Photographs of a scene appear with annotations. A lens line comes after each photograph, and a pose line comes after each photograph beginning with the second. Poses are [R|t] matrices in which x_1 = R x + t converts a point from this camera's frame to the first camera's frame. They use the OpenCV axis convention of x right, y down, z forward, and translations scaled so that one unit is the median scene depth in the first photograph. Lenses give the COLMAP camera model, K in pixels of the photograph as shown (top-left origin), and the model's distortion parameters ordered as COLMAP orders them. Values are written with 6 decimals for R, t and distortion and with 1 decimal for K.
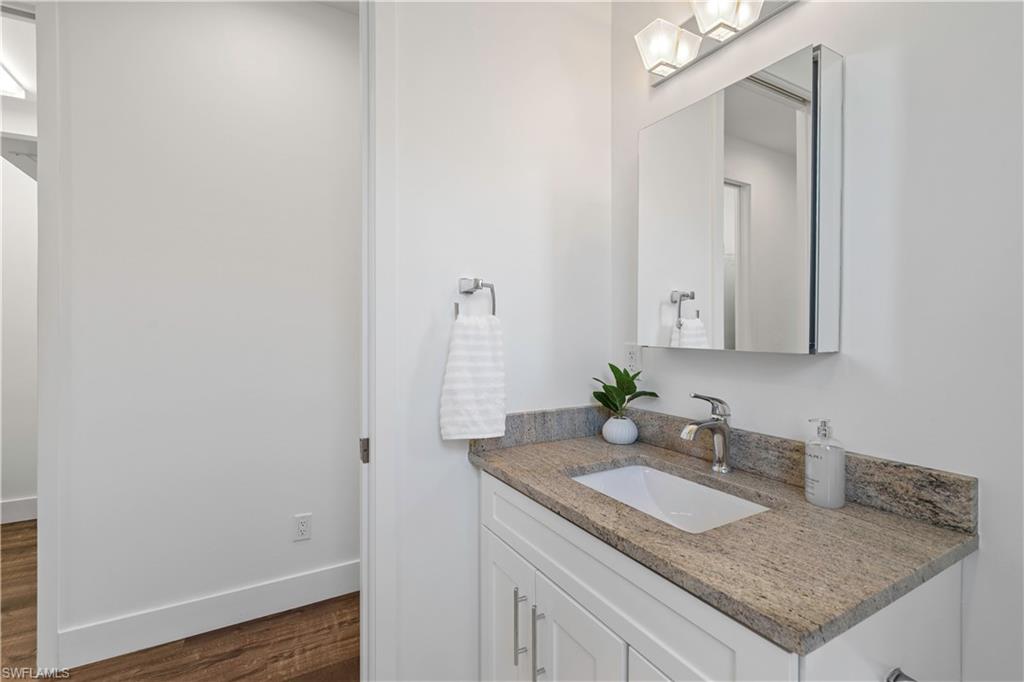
lens RADIAL K [[470.6, 0, 512.0], [0, 470.6, 325.5], [0, 0, 1]] dist [-0.000832, -0.000378]
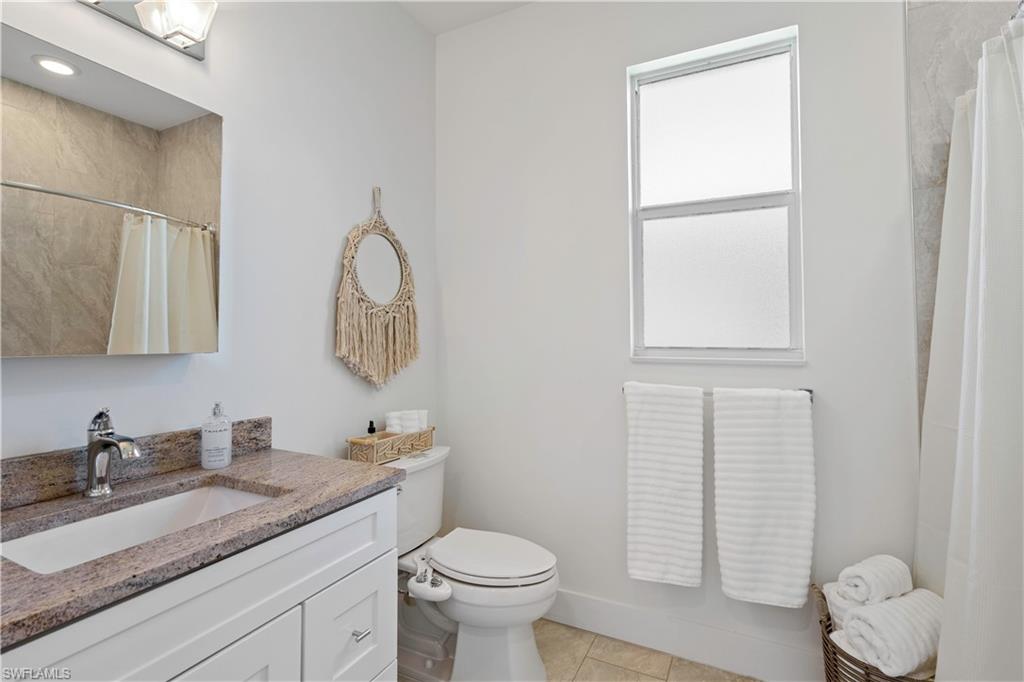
lens RADIAL K [[470.6, 0, 512.0], [0, 470.6, 325.5], [0, 0, 1]] dist [-0.000832, -0.000378]
pose [[-0.566480, 0.025799, 0.823671, -0.851221], [-0.002959, 0.999440, -0.033339, 0.030932], [-0.824070, -0.021323, -0.566086, 1.051487]]
